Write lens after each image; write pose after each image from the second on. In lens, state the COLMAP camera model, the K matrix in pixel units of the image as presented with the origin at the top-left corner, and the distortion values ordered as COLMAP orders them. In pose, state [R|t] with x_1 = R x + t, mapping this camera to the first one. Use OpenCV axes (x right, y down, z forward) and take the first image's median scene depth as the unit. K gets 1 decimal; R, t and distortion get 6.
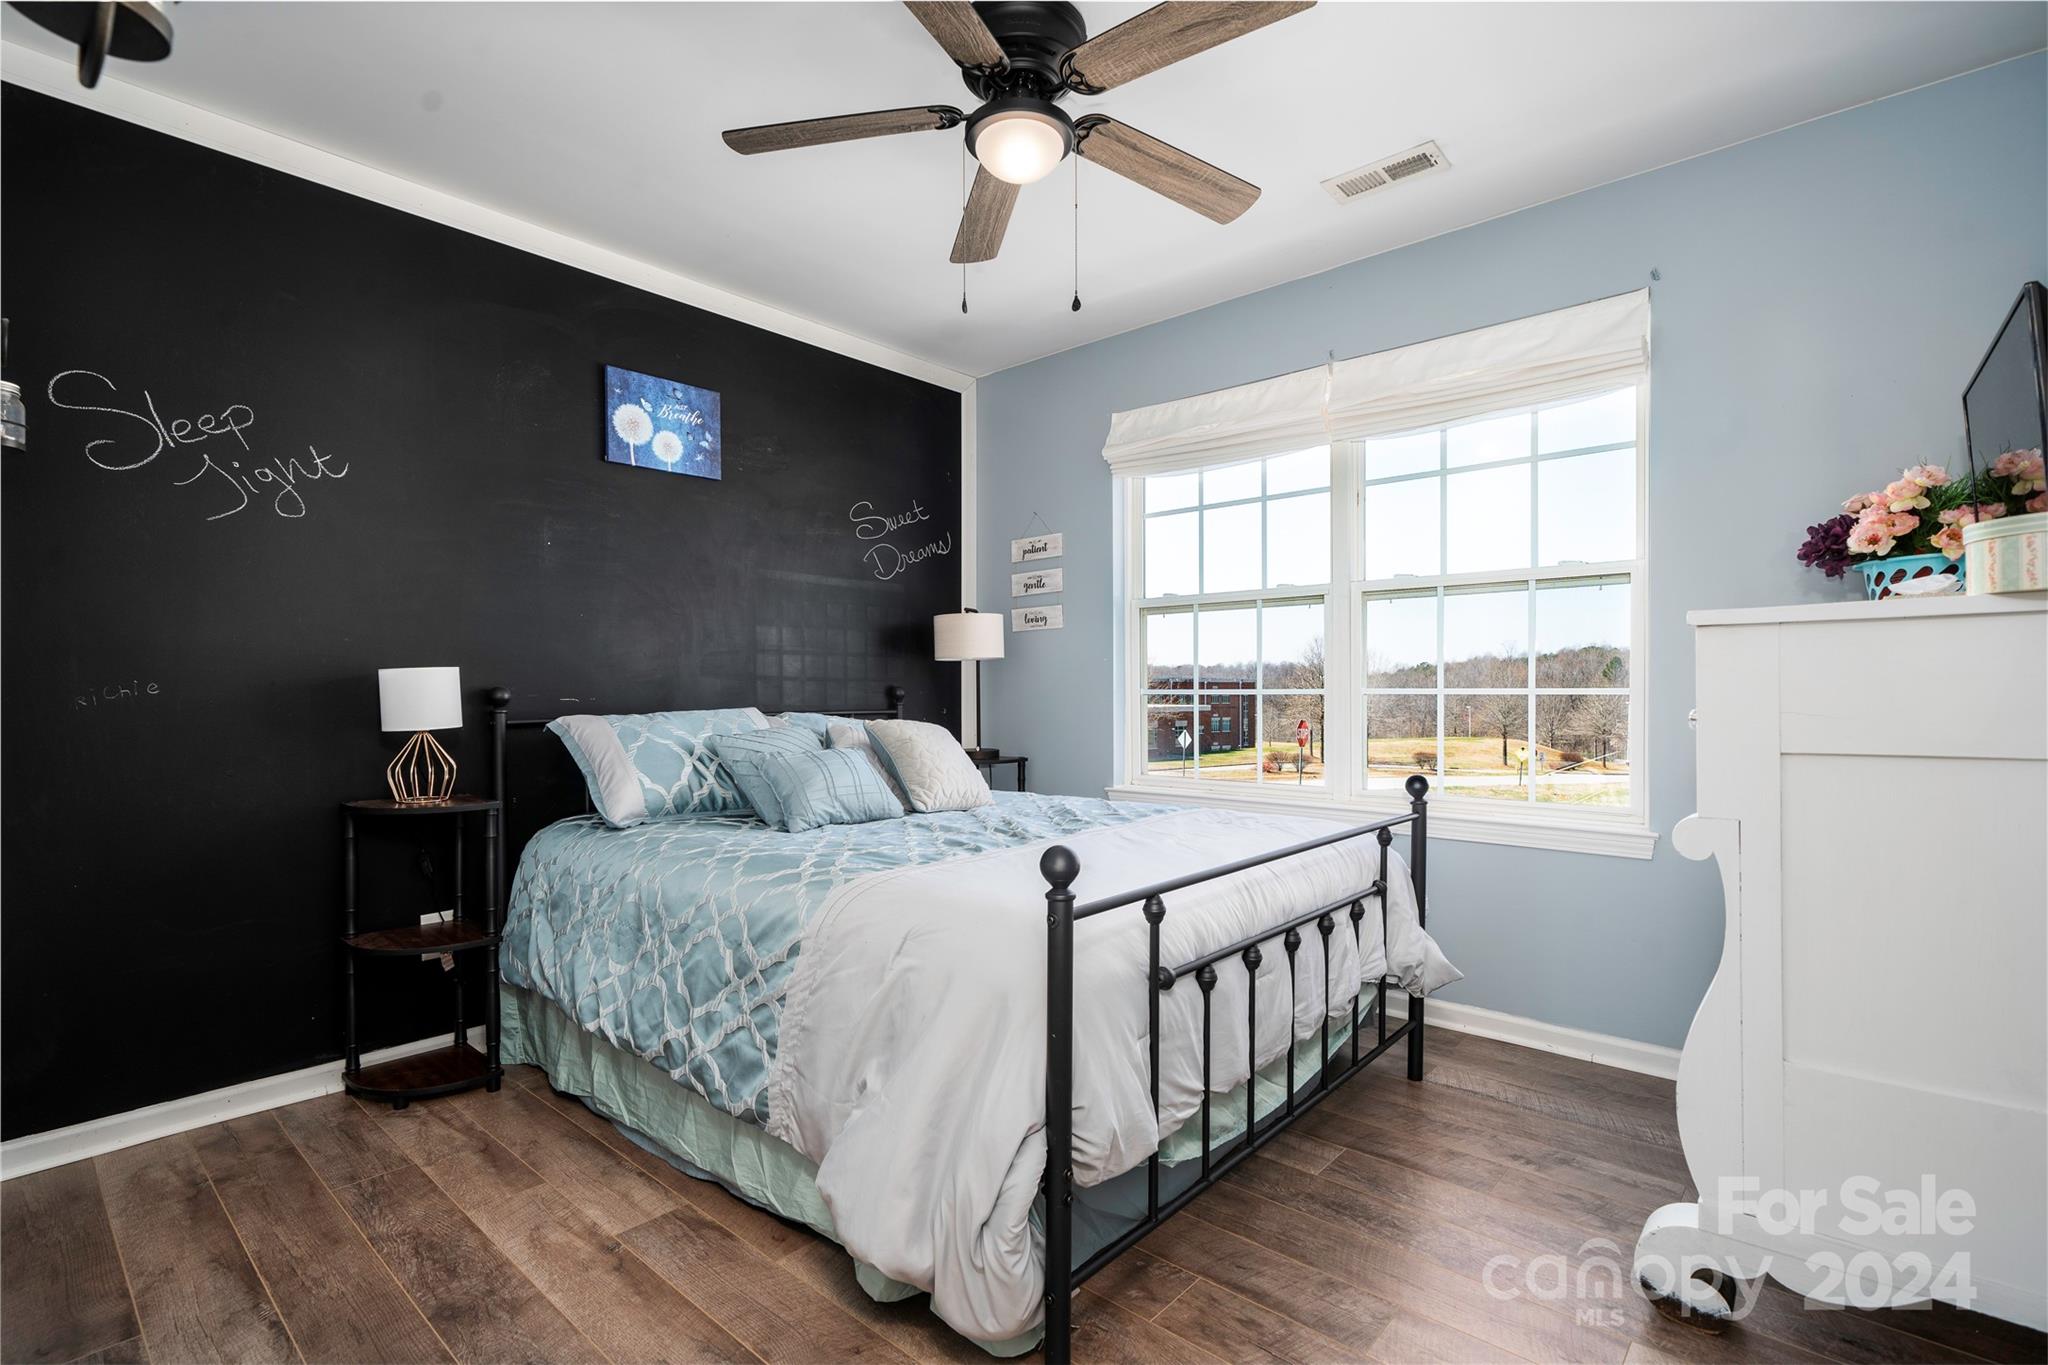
lens RADIAL K [[974.7, 0, 1019.0], [0, 974.7, 683.2], [0, 0, 1]] dist [0.003008, 0.000425]
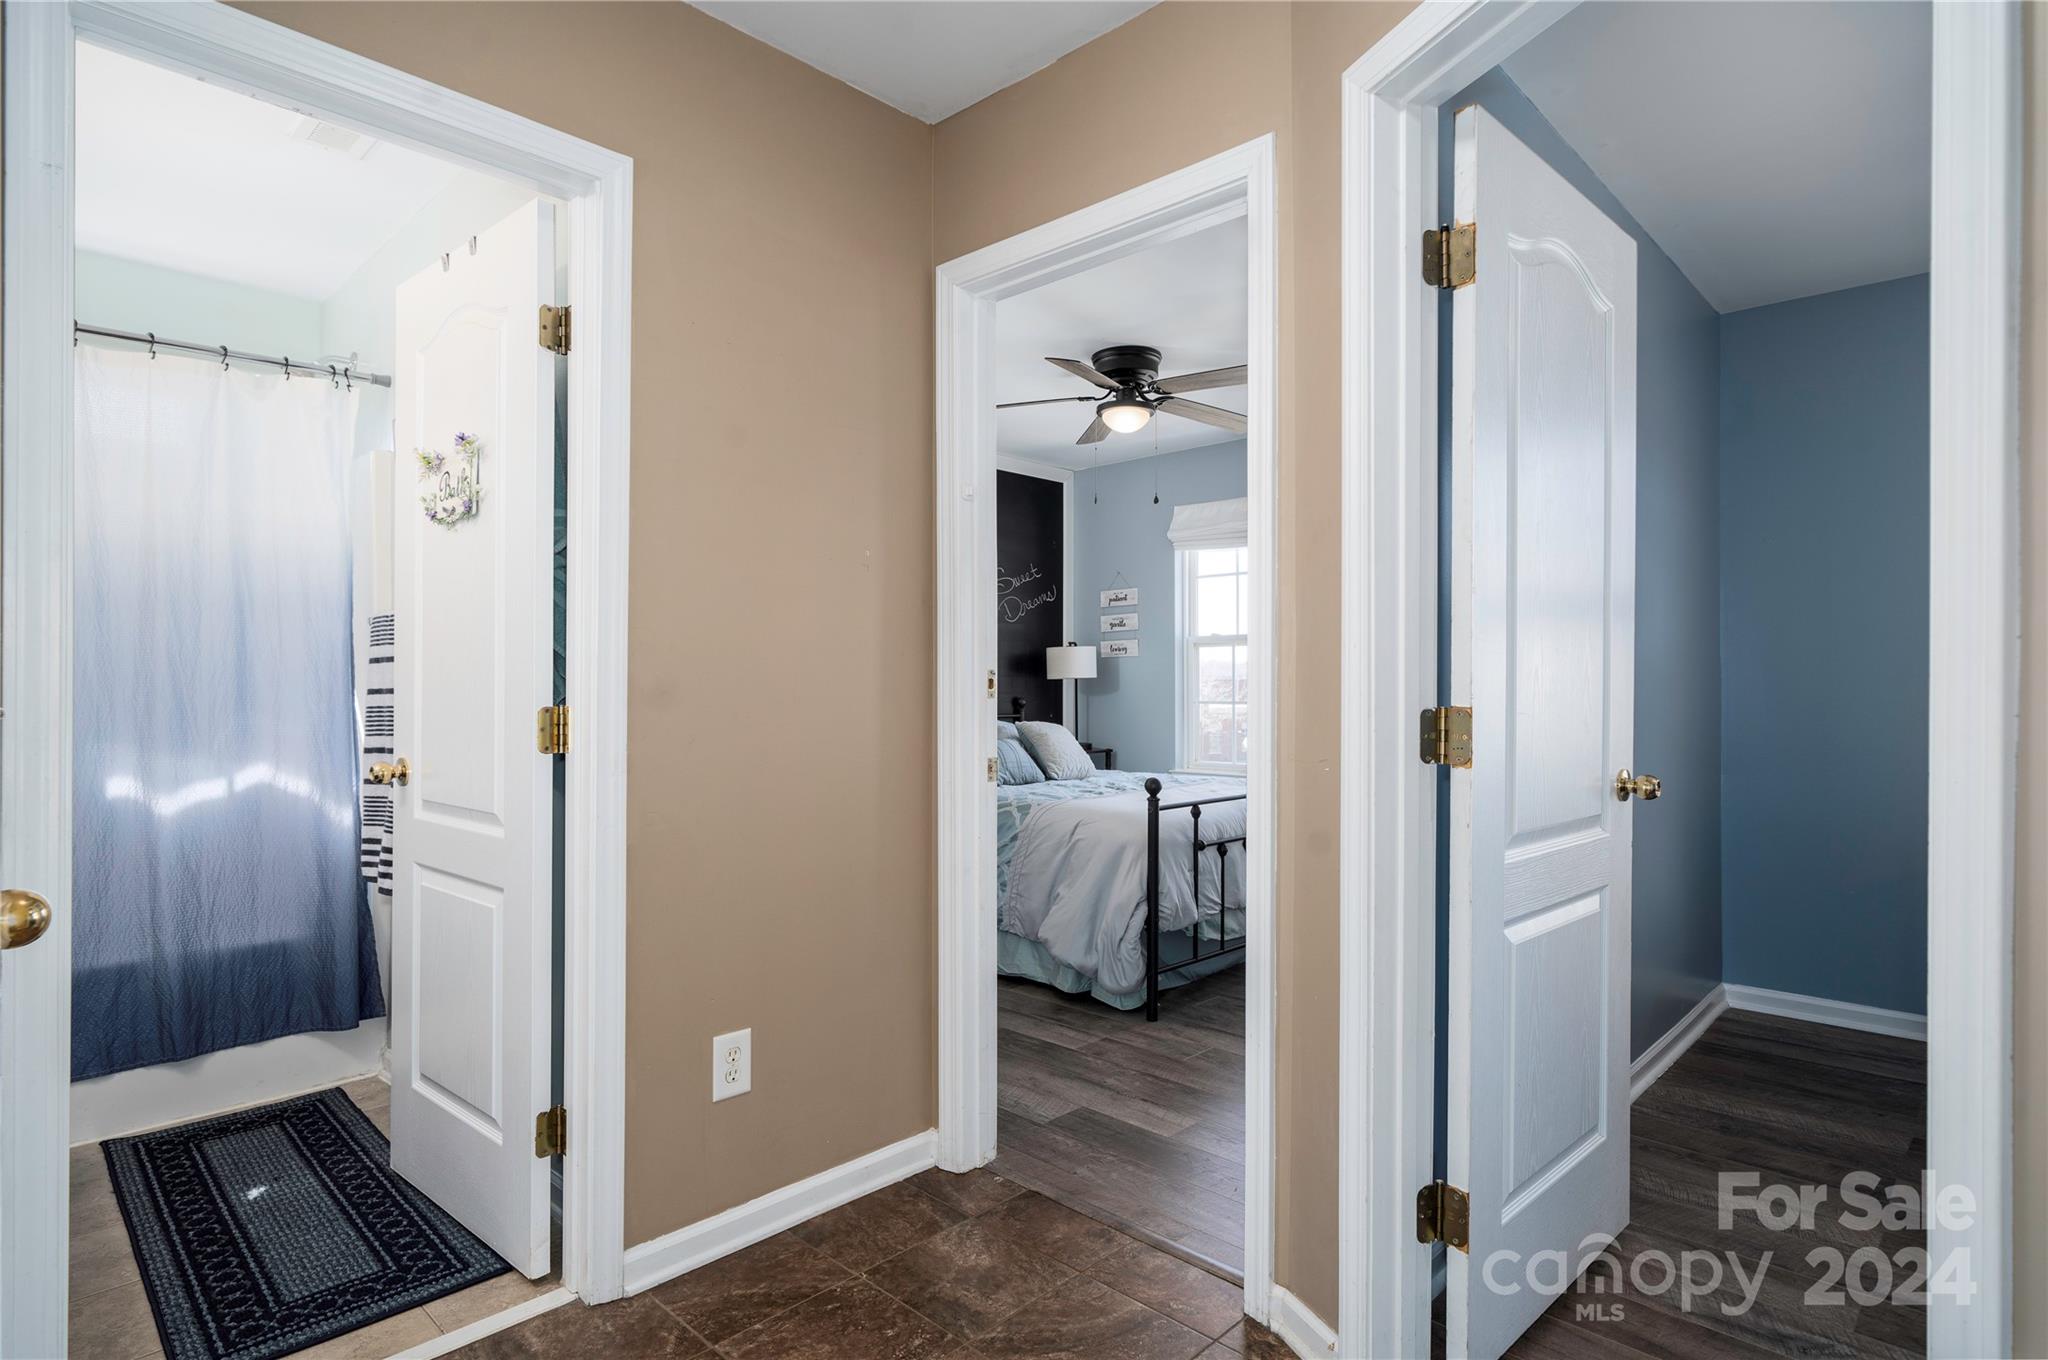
lens RADIAL K [[1066.7, 0, 1028.9], [0, 1066.7, 683.0], [0, 0, 1]] dist [0.001110, 0.000139]
pose [[0.999332, 0.001126, -0.036531, -0.082273], [-0.001060, 0.999998, 0.001841, -0.030220], [0.036533, -0.001802, 0.999331, -0.782724]]
